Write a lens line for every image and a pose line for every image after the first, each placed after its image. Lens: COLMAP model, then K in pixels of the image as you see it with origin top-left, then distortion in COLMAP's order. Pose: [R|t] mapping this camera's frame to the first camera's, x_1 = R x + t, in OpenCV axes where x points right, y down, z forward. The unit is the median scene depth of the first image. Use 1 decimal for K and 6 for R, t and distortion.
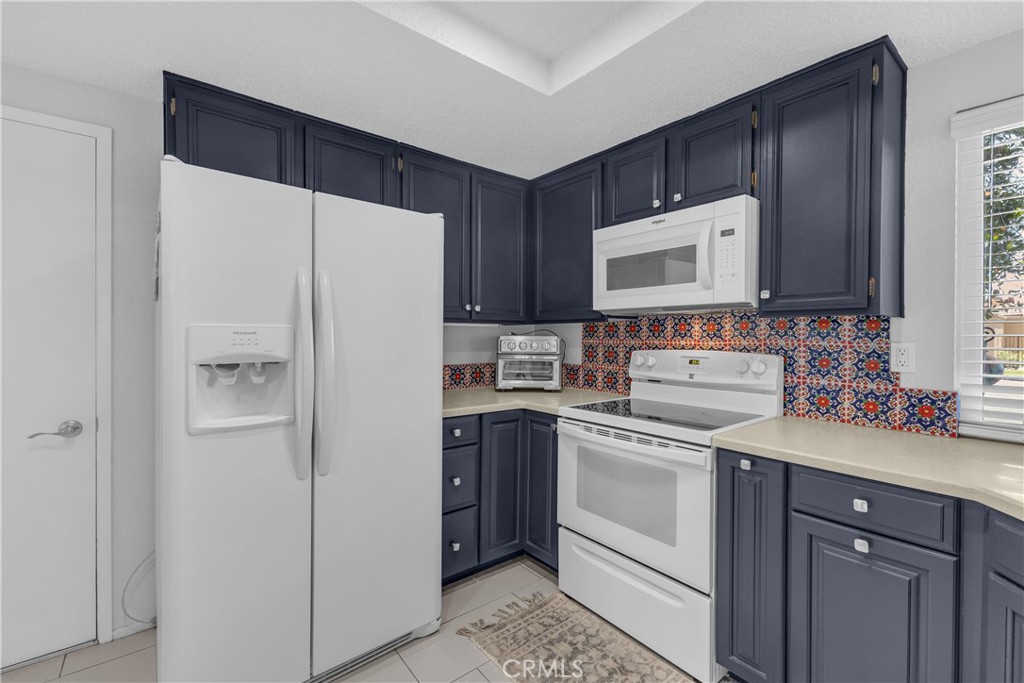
lens RADIAL K [[442.4, 0, 509.6], [0, 442.4, 340.3], [0, 0, 1]] dist [0.004724, 0.000711]
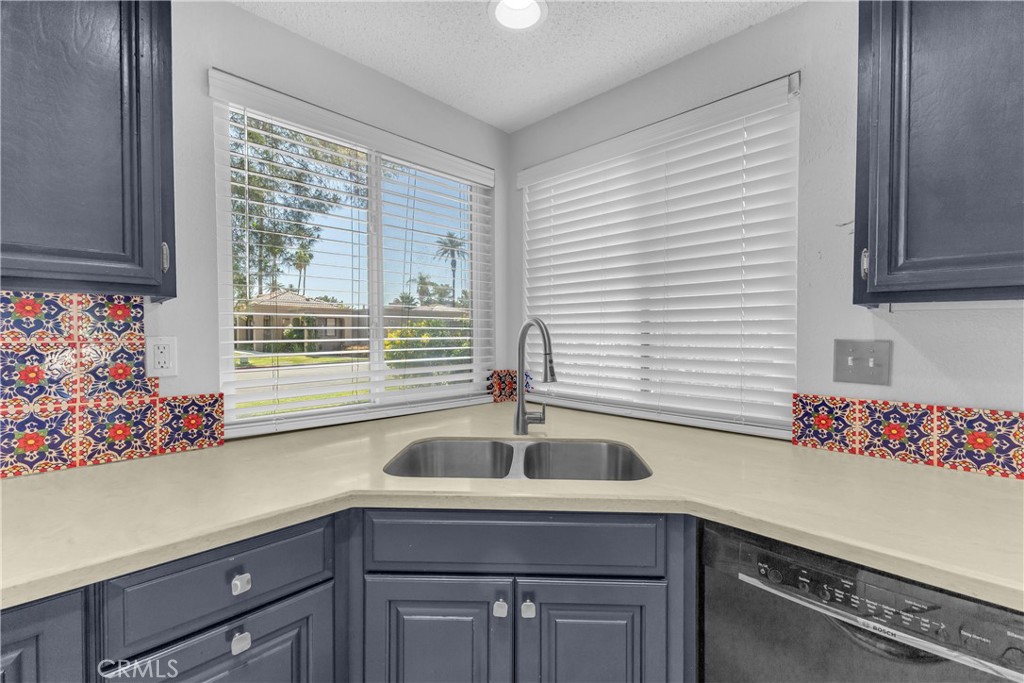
lens RADIAL K [[442.4, 0, 532.0], [0, 442.4, 342.6], [0, 0, 1]] dist [0.004724, 0.000711]
pose [[-0.112053, -0.030437, 0.993236, 0.066246], [0.012338, 0.999411, 0.032018, -0.001292], [-0.993626, 0.015842, -0.111611, 0.429573]]
